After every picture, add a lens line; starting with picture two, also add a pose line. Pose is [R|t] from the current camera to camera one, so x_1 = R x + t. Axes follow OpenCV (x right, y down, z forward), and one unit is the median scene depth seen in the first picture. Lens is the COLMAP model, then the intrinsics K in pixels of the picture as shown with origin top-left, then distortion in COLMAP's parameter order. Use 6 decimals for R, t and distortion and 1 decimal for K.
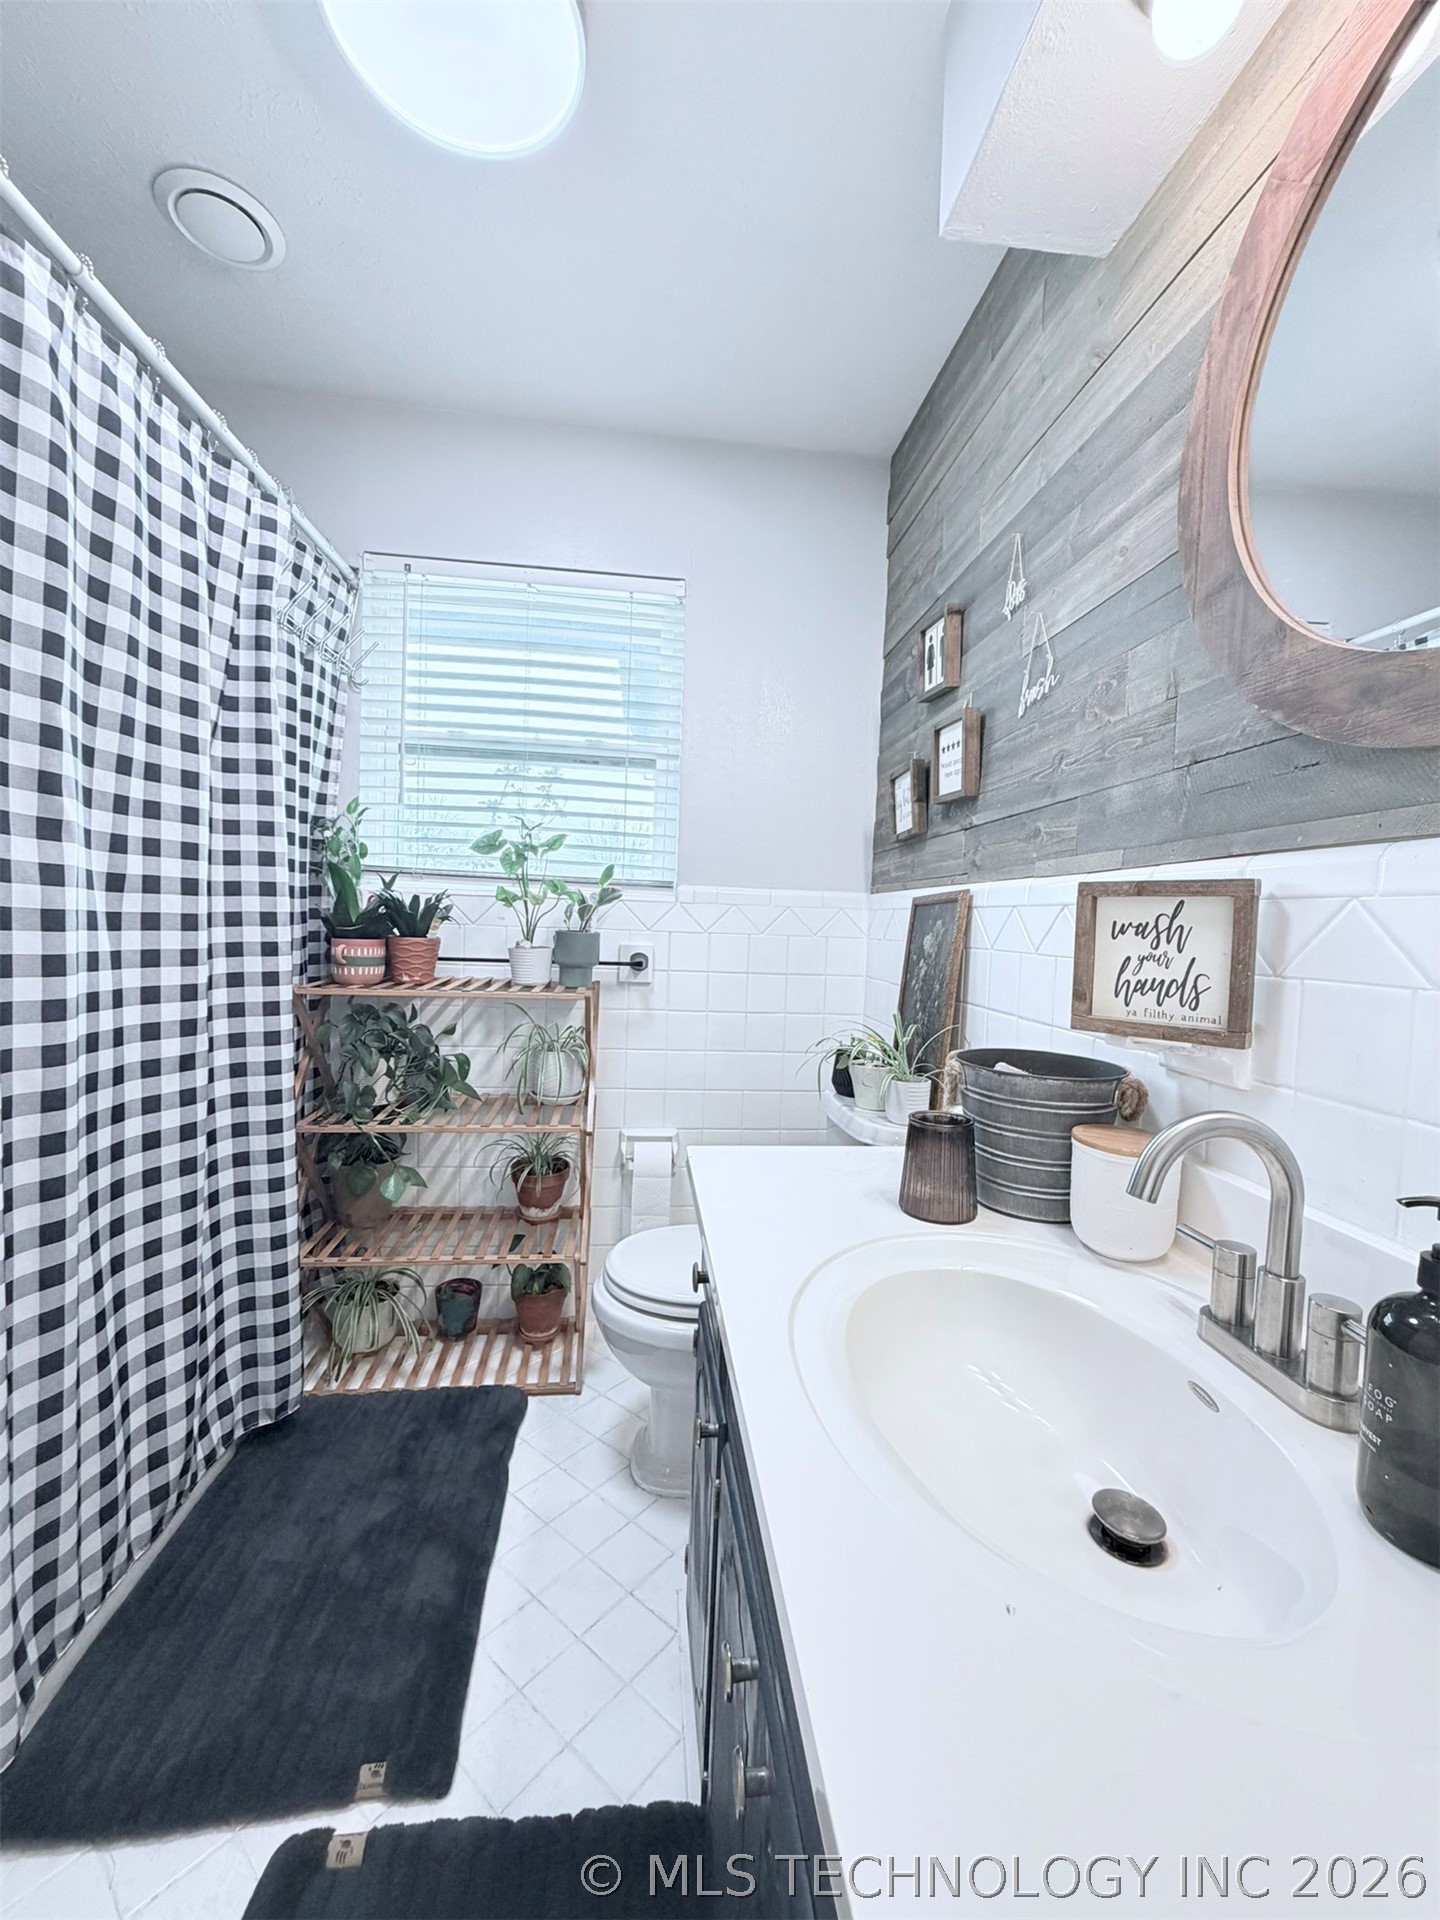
lens RADIAL K [[763.7, 0, 720.4], [0, 763.7, 959.8], [0, 0, 1]] dist [-0.000777, 0.000560]
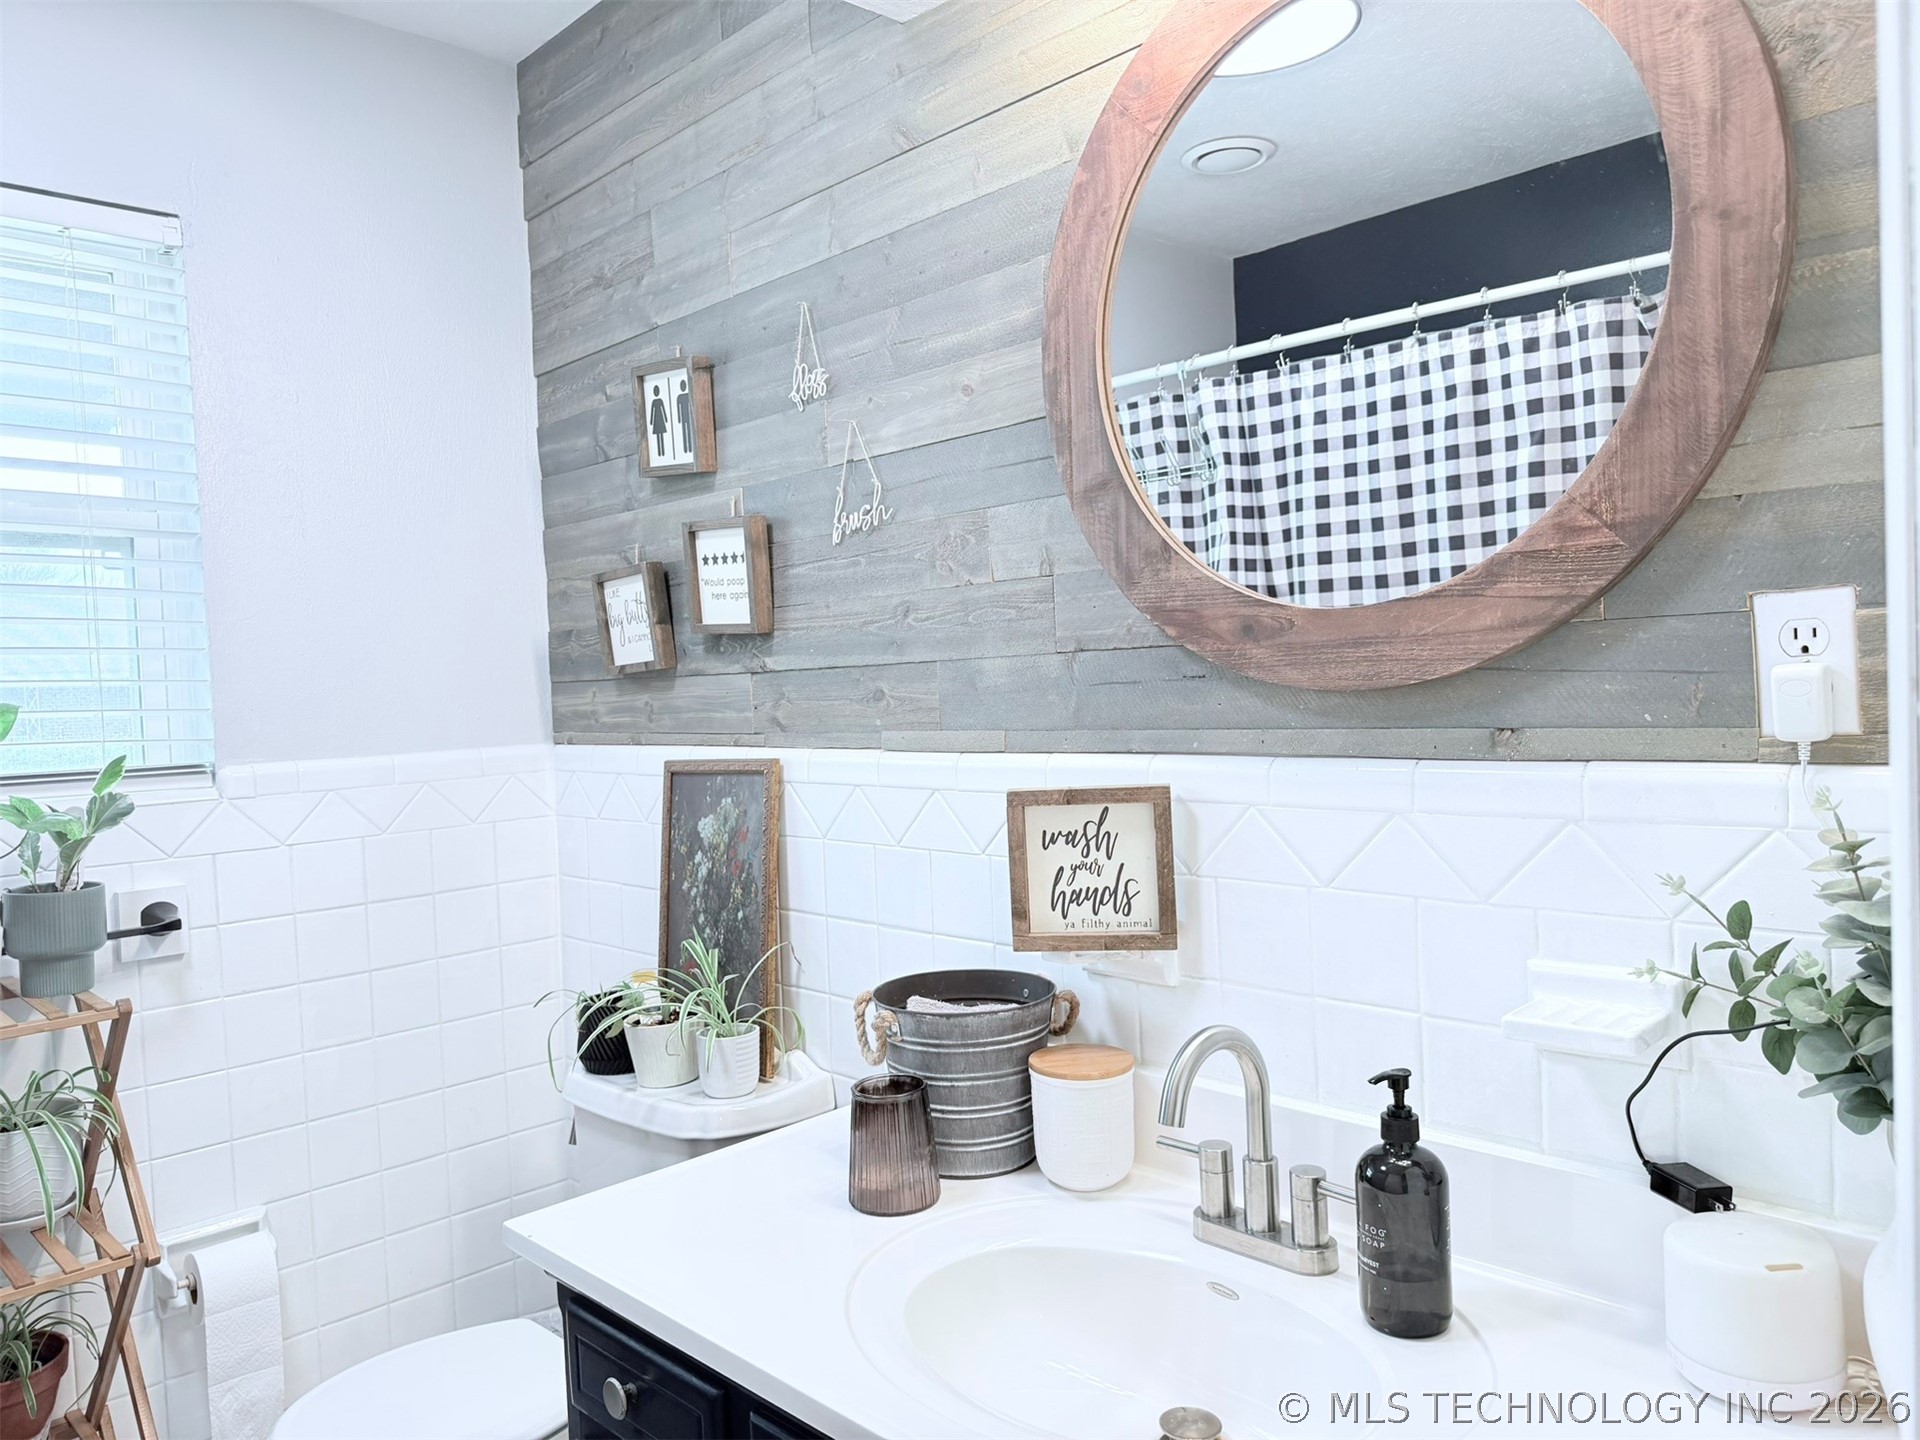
lens RADIAL K [[1340.7, 0, 961.6], [0, 1340.7, 717.4], [0, 0, 1]] dist [0.059523, -0.017455]
pose [[0.779044, -0.084625, 0.621231, -0.562235], [0.096583, 0.995220, 0.014452, -0.217714], [-0.619485, 0.048742, 0.783494, -0.229463]]
